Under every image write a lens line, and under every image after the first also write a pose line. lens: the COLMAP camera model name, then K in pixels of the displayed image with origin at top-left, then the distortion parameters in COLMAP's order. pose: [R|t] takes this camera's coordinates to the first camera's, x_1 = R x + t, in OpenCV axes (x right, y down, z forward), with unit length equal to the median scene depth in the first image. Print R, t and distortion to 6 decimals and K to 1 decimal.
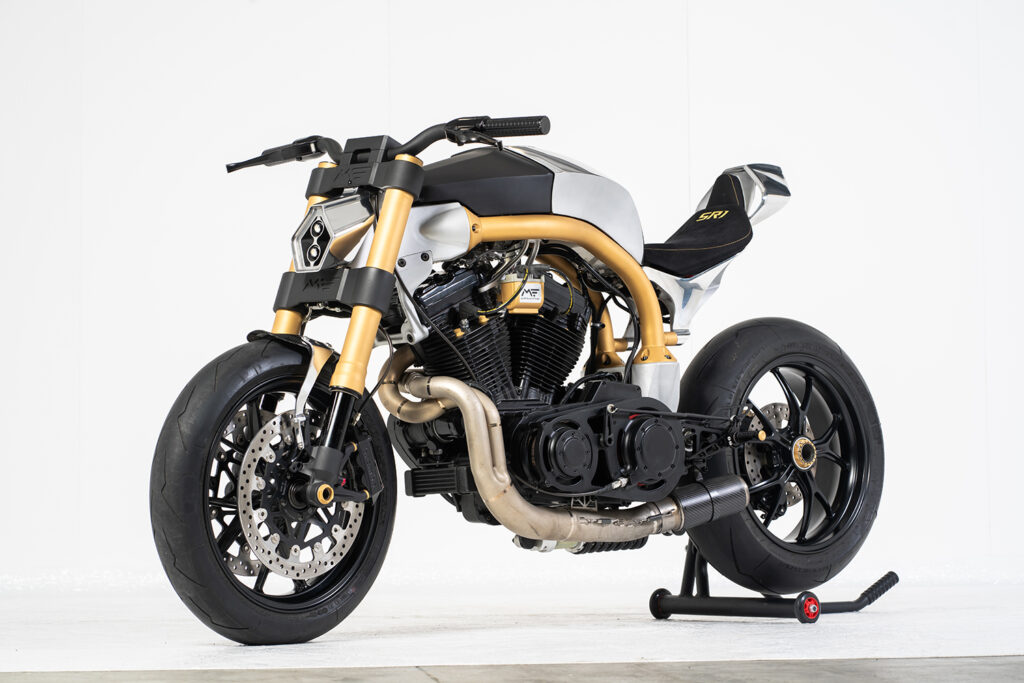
lens RADIAL K [[2501.9, 0, 512.0], [0, 2501.9, 341.5], [0, 0, 1]] dist [0.020493, -0.704752]
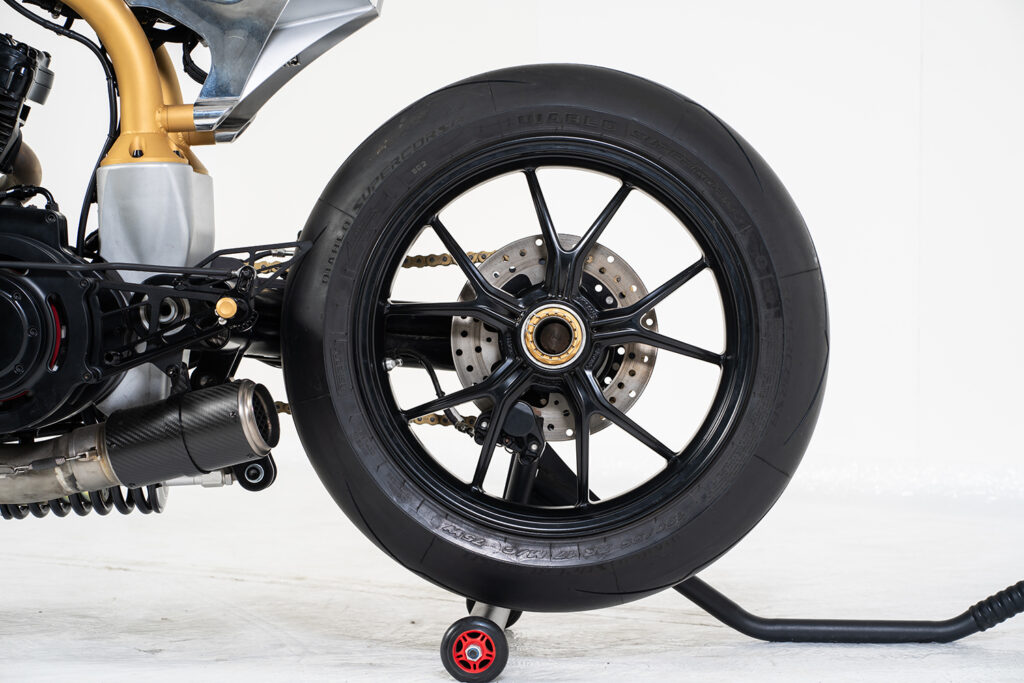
lens RADIAL K [[2426.5, 0, 512.0], [0, 2426.5, 341.5], [0, 0, 1]] dist [0.018969, -0.510558]
pose [[0.737023, 0.018627, -0.675611, 0.486652], [0.033934, 0.997340, 0.064515, 0.016129], [0.675015, -0.070475, 0.734430, 0.716077]]
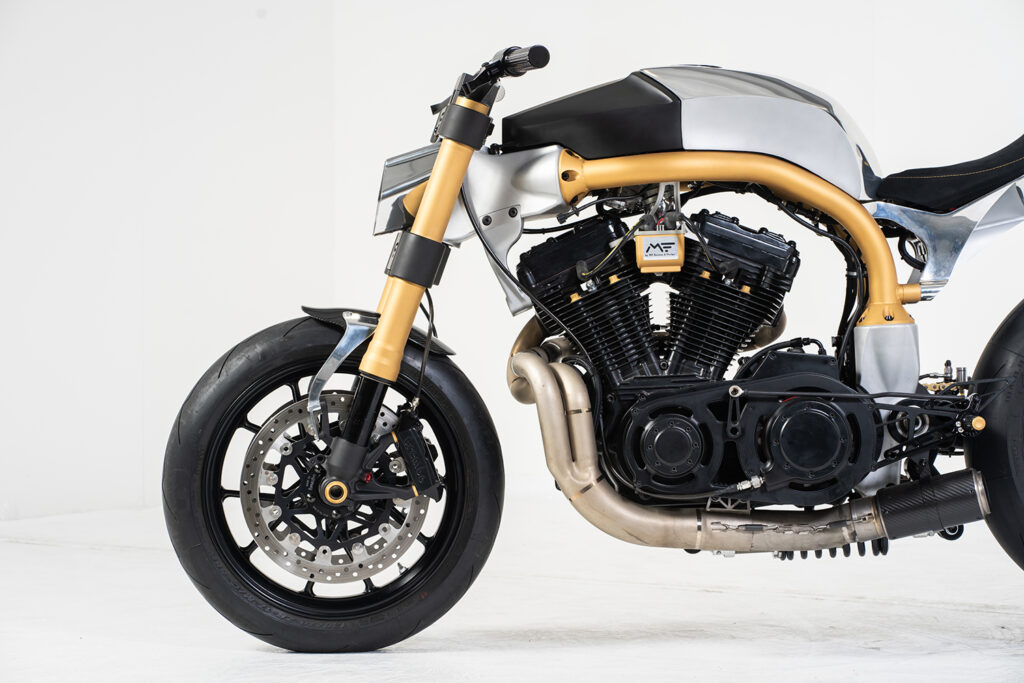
lens RADIAL K [[2501.9, 0, 512.0], [0, 2501.9, 341.5], [0, 0, 1]] dist [0.020493, -0.704752]
pose [[0.754837, 0.011542, -0.655811, 0.515419], [0.039001, 0.997286, 0.062443, -0.042380], [0.654752, -0.072712, 0.752338, 0.347847]]
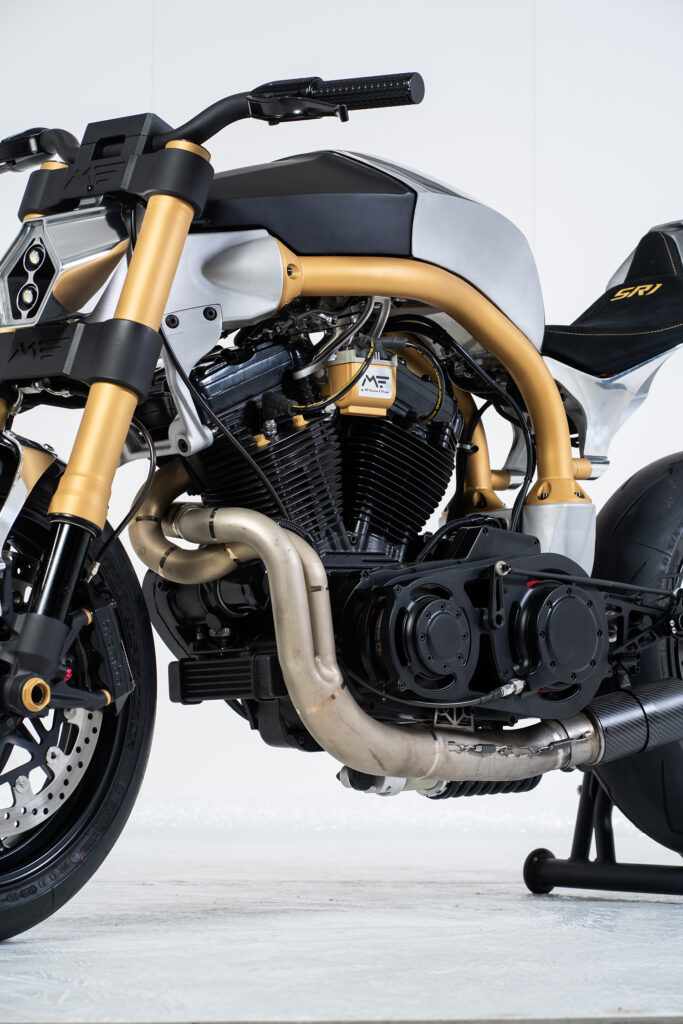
lens RADIAL K [[2501.9, 0, 341.5], [0, 2501.9, 512.0], [0, 0, 1]] dist [0.020493, -0.704752]
pose [[0.999307, 0.019900, 0.031441, -0.020381], [-0.019227, 0.999582, -0.021571, 0.027099], [-0.031858, 0.020951, 0.999273, 0.376622]]
